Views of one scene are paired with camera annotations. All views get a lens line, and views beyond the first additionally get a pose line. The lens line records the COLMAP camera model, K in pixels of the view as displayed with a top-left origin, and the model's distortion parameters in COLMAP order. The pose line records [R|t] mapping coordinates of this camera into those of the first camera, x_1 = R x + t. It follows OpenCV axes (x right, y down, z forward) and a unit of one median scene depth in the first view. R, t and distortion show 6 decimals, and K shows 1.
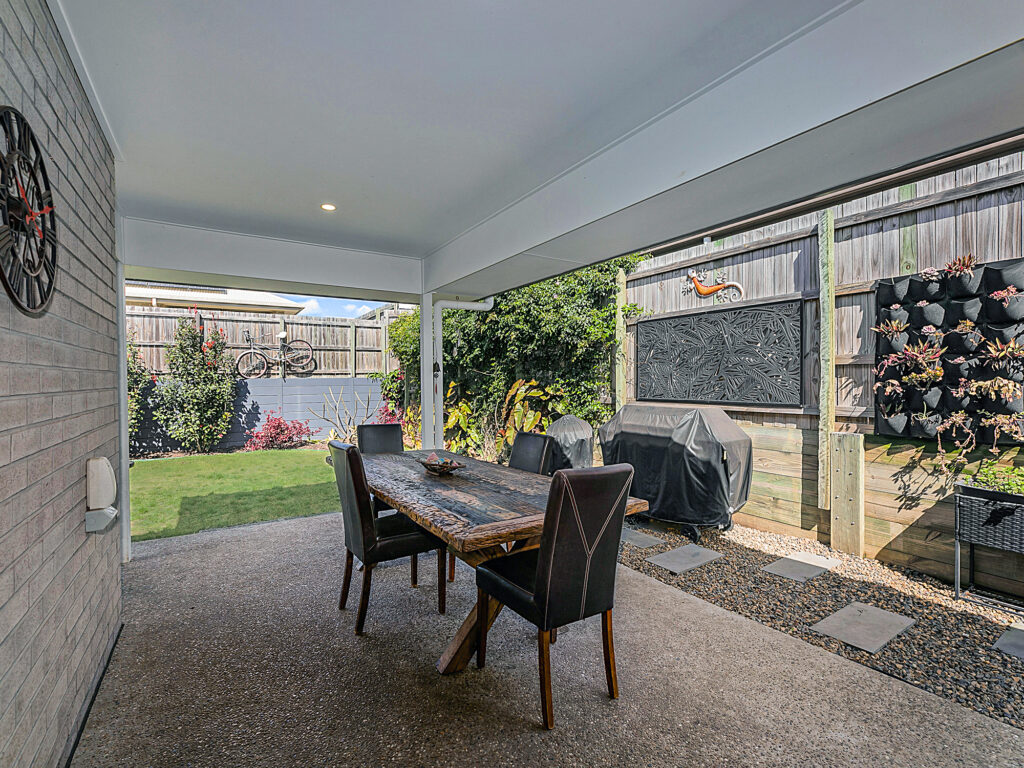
lens RADIAL K [[473.2, 0, 500.8], [0, 473.2, 374.4], [0, 0, 1]] dist [0.002331, 0.000354]
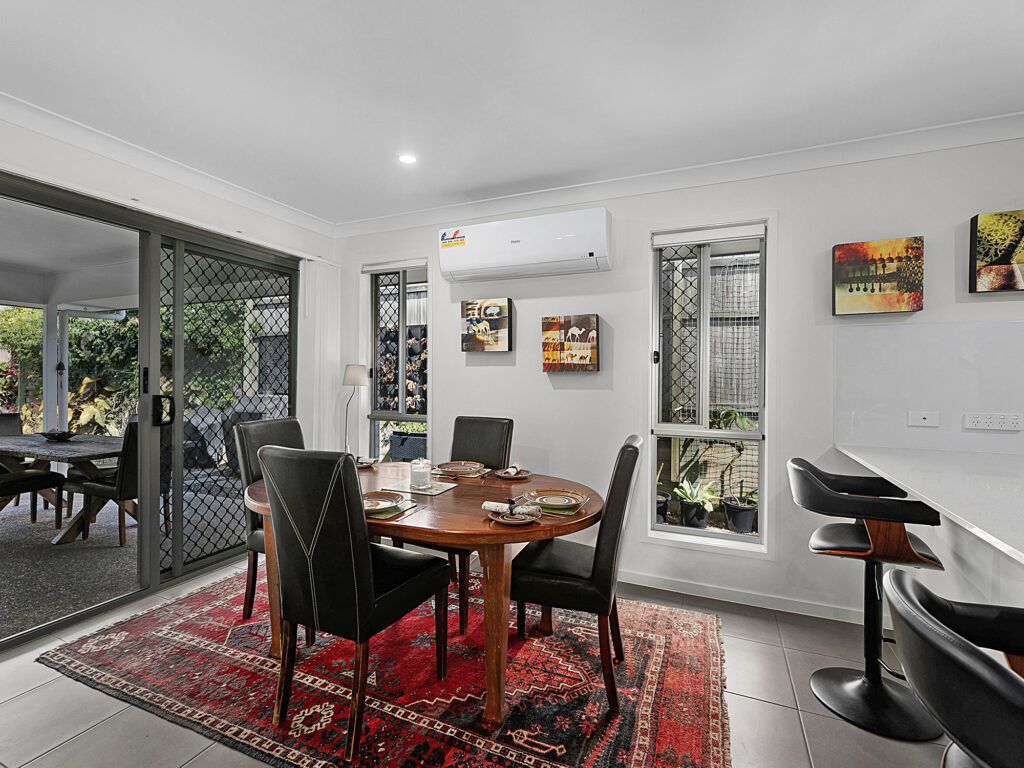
lens RADIAL K [[473.2, 0, 500.8], [0, 473.2, 374.4], [0, 0, 1]] dist [0.002331, 0.000354]
pose [[0.825865, 0.013656, 0.563702, 0.059612], [-0.017163, 0.999852, 0.000923, -0.008640], [-0.563606, -0.010437, 0.825978, -0.343951]]
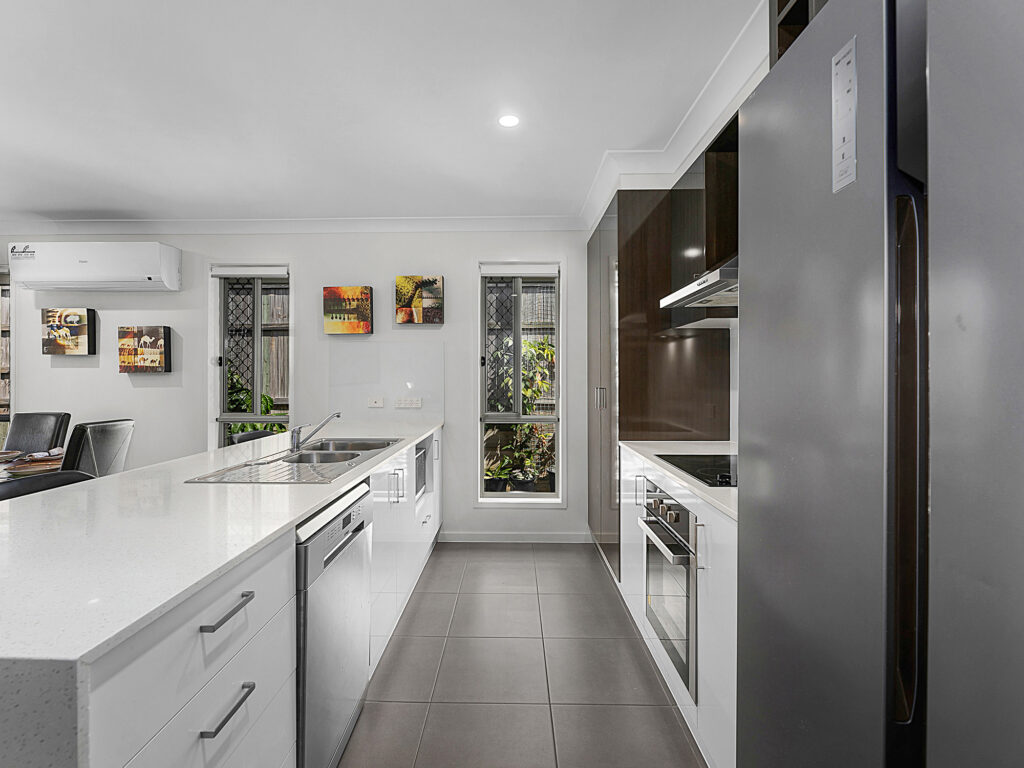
lens RADIAL K [[473.2, 0, 500.8], [0, 473.2, 374.4], [0, 0, 1]] dist [0.002331, 0.000354]
pose [[0.548606, 0.019882, 0.835844, 0.181469], [-0.013311, 0.999798, -0.015045, -0.006331], [-0.835975, -0.002872, 0.548760, -0.824258]]
